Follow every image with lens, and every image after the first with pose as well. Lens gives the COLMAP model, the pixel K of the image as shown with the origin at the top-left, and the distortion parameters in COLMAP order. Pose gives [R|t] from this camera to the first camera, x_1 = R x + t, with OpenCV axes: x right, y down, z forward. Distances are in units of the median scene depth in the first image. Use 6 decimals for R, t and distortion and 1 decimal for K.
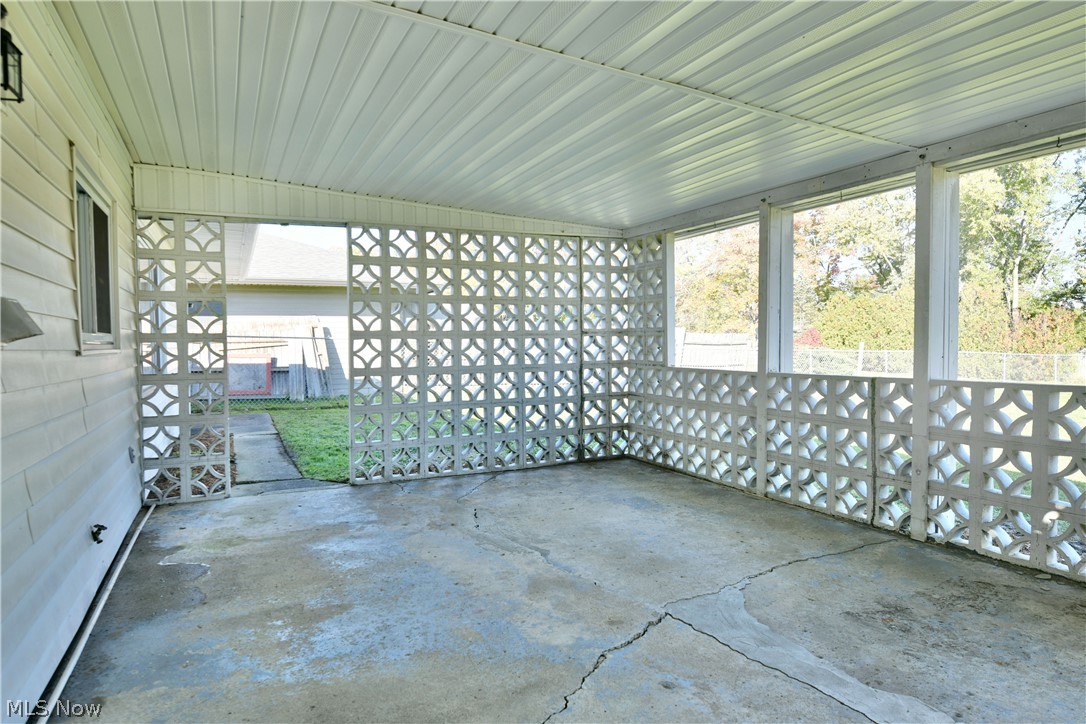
lens RADIAL K [[658.0, 0, 539.5], [0, 658.0, 358.3], [0, 0, 1]] dist [-0.012792, -0.003418]
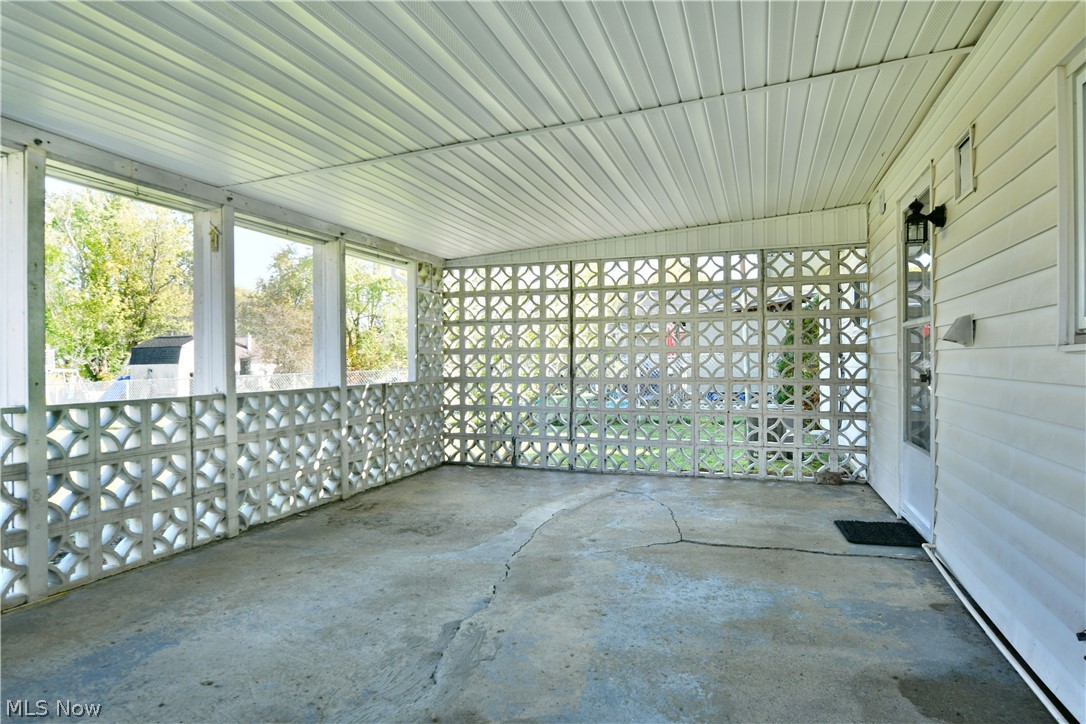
lens RADIAL K [[658.0, 0, 536.2], [0, 658.0, 363.8], [0, 0, 1]] dist [-0.012792, -0.003418]
pose [[-0.713795, 0.016471, 0.700161, -0.588860], [0.033047, 0.999402, 0.010180, -0.013484], [-0.699575, 0.030404, -0.713912, 1.431202]]
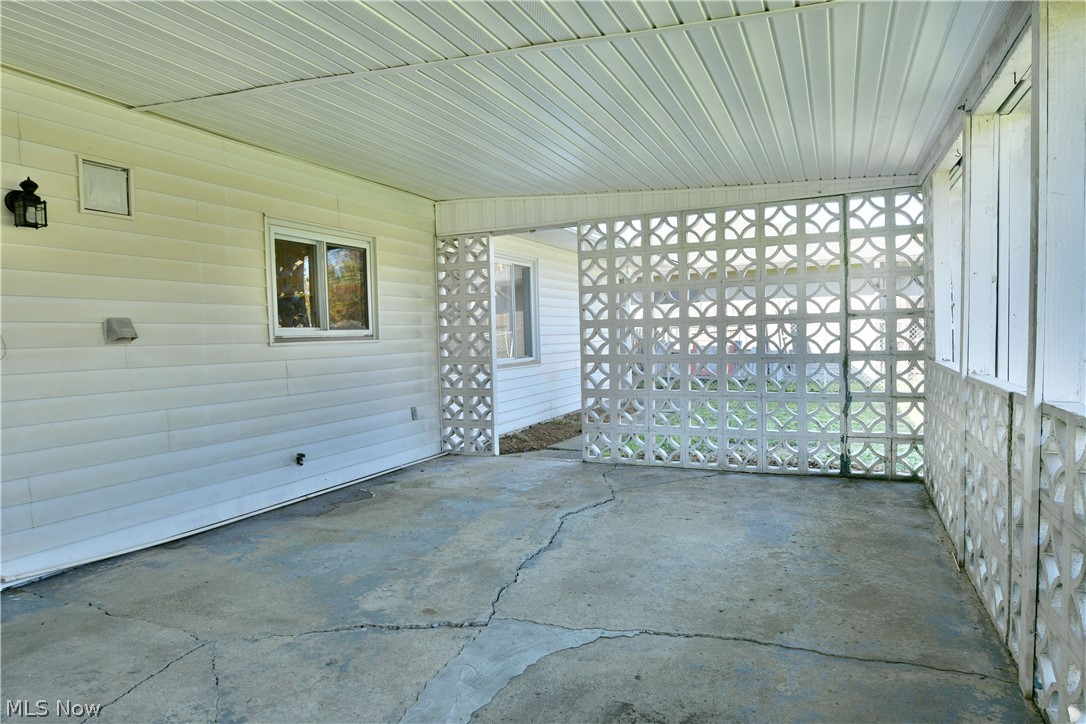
lens RADIAL K [[658.0, 0, 548.8], [0, 658.0, 365.7], [0, 0, 1]] dist [-0.012792, -0.003418]
pose [[0.651161, 0.032447, -0.758245, 0.723645], [-0.001133, 0.999126, 0.041781, -0.018625], [0.758938, -0.026347, 0.650629, 0.347195]]
